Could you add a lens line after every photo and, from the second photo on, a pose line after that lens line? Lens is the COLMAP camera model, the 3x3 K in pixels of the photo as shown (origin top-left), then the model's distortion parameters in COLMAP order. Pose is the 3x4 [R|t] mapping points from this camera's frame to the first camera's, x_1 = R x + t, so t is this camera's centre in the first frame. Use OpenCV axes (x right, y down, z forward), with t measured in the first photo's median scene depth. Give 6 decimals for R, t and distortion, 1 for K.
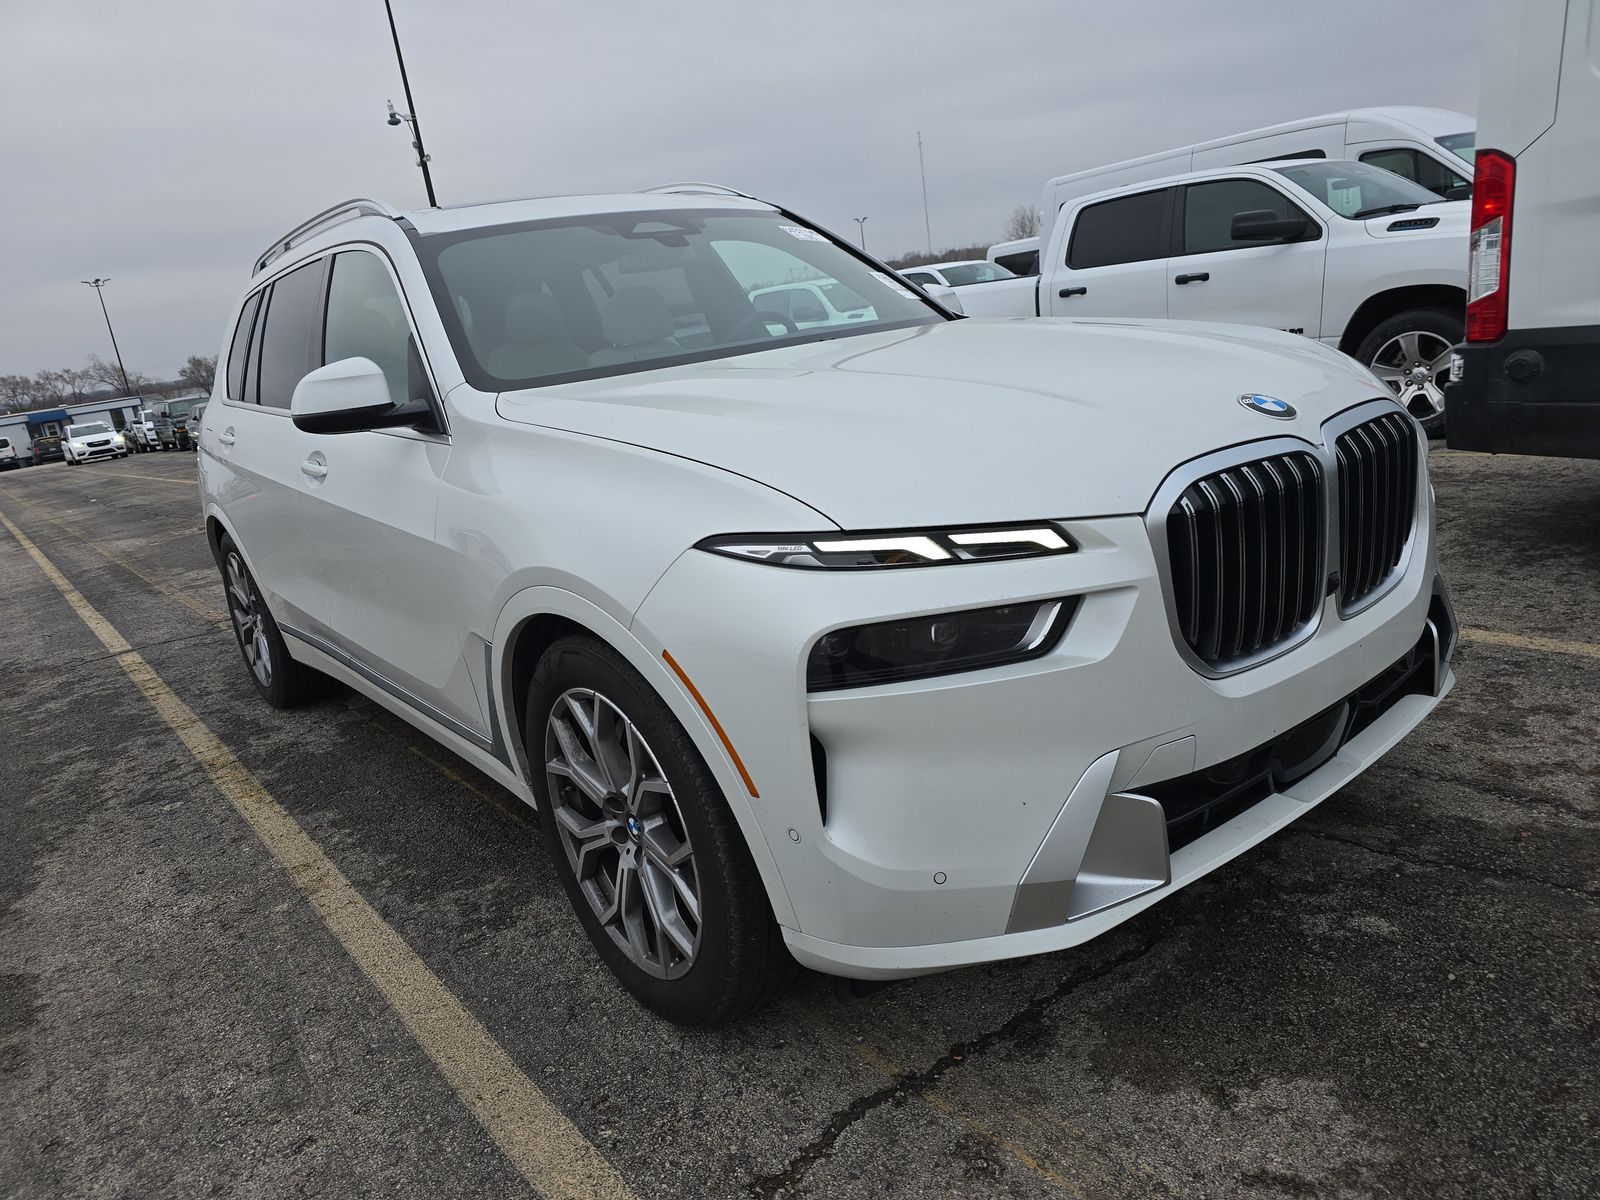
lens RADIAL K [[1136.5, 0, 791.0], [0, 1136.5, 571.3], [0, 0, 1]] dist [0.036861, -0.029077]
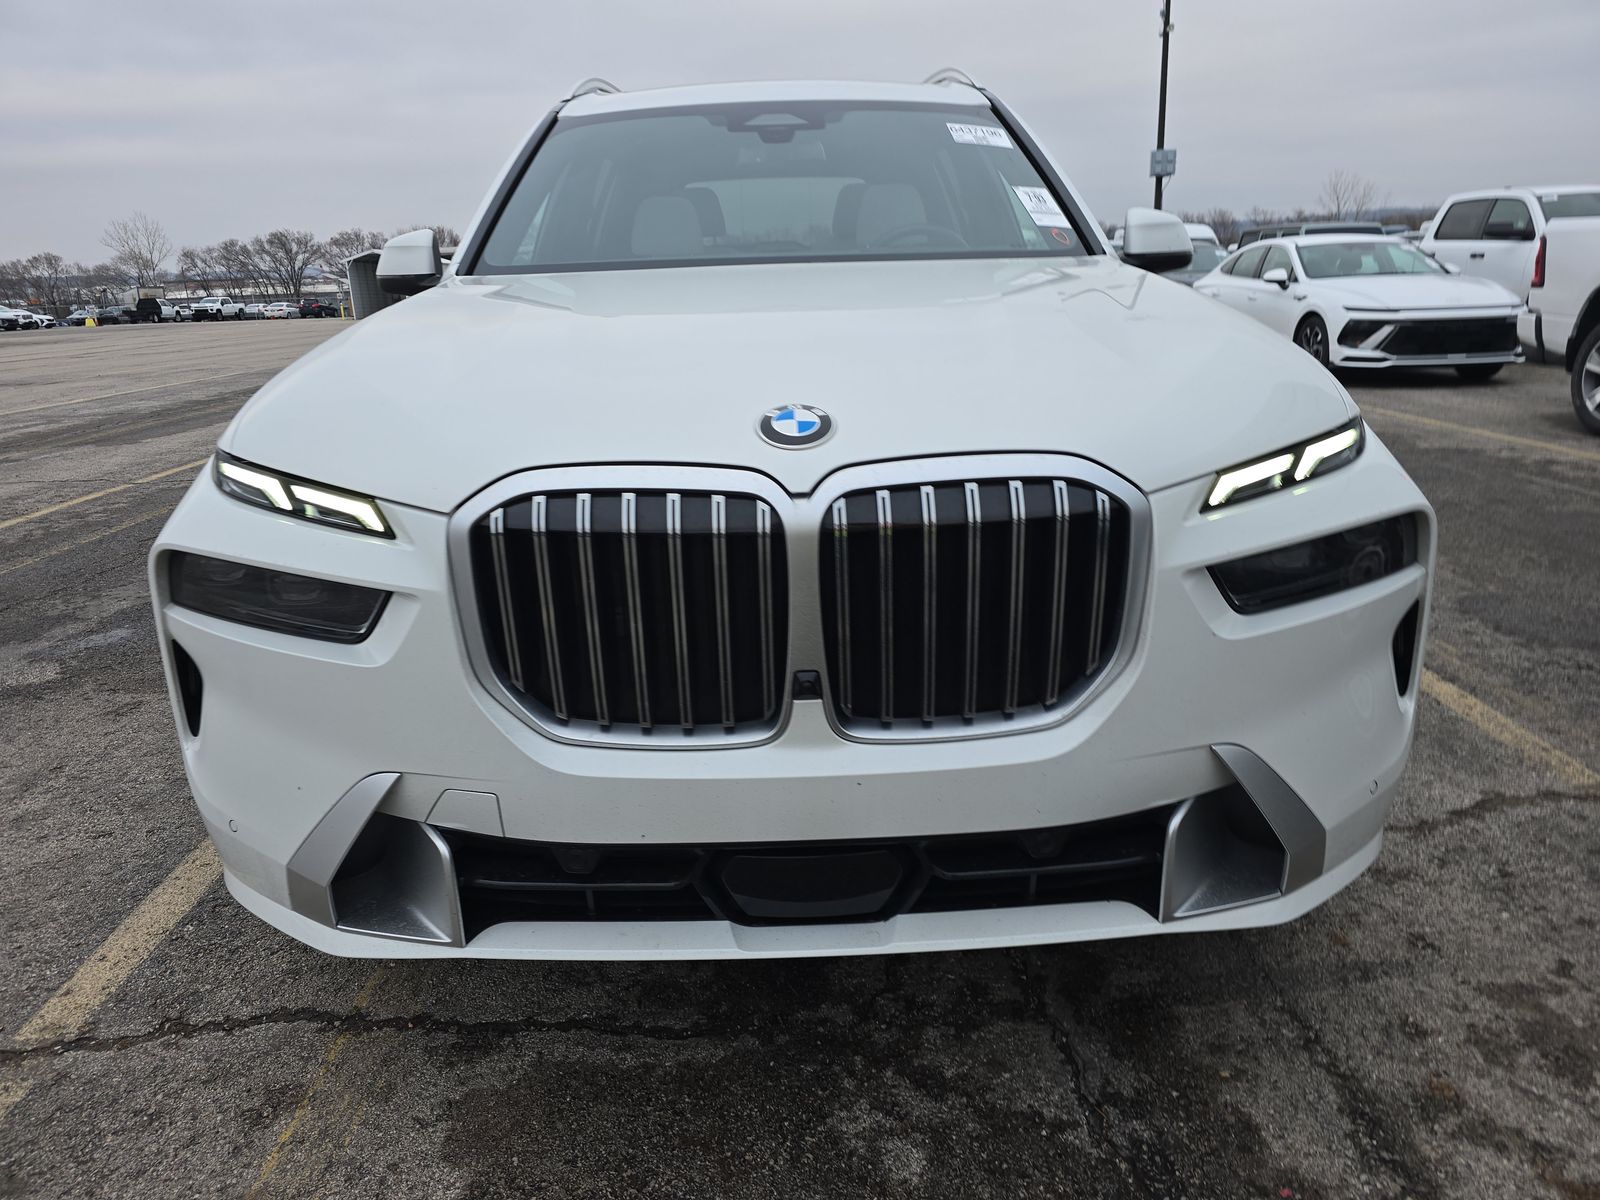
lens RADIAL K [[1136.5, 0, 791.0], [0, 1136.5, 571.3], [0, 0, 1]] dist [0.036861, -0.029077]
pose [[0.777042, 0.270694, -0.568270, 0.850907], [-0.213375, 0.962629, 0.166782, -0.175509], [0.592180, -0.008342, 0.805762, 0.417507]]
